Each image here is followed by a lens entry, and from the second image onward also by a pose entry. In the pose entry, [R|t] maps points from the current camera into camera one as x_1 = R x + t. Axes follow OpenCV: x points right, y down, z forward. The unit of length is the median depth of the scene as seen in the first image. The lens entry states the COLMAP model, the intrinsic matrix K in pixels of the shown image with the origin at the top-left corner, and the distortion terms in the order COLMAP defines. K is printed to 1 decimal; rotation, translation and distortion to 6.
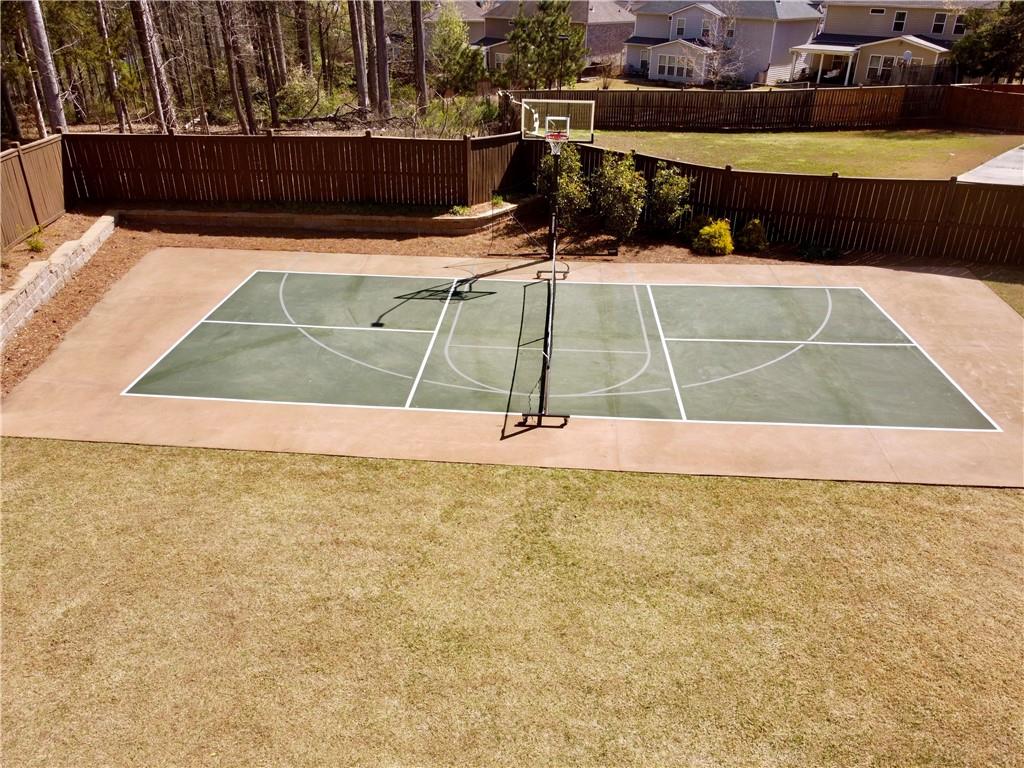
lens RADIAL K [[773.6, 0, 506.4], [0, 773.6, 385.1], [0, 0, 1]] dist [0.008911, -0.013654]
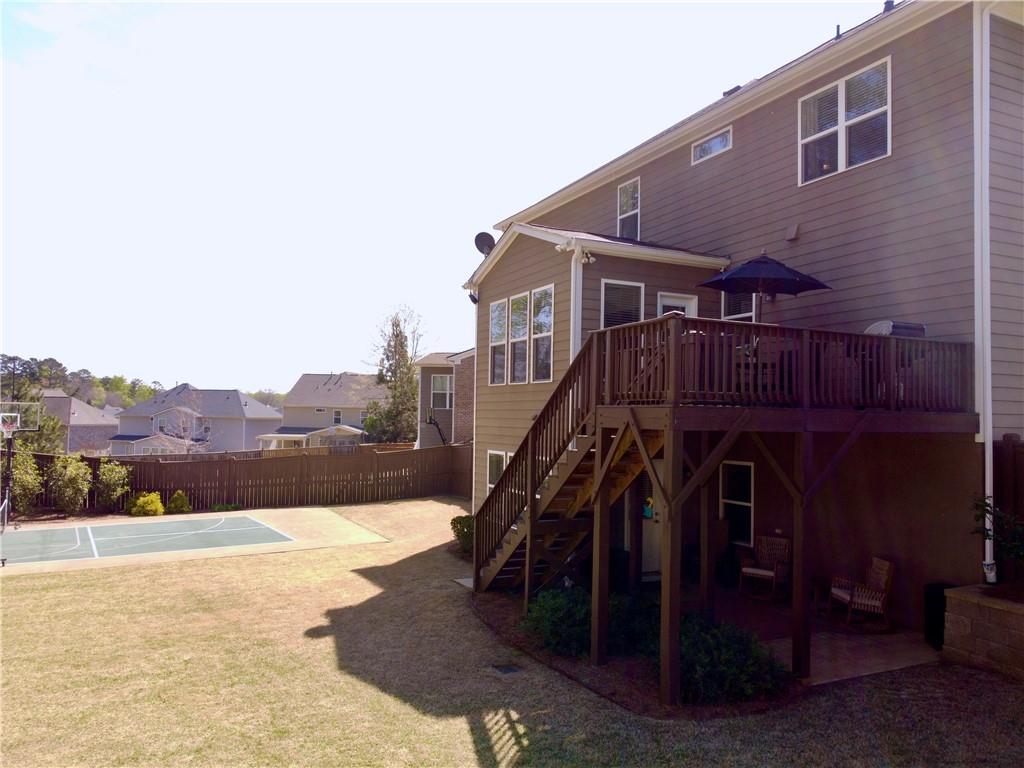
lens RADIAL K [[773.6, 0, 516.5], [0, 773.6, 384.0], [0, 0, 1]] dist [0.008911, -0.013654]
pose [[0.823956, 0.020754, 0.566273, 0.023278], [0.263030, 0.871138, -0.414650, 0.360132], [-0.501908, 0.490600, 0.712320, -0.409085]]
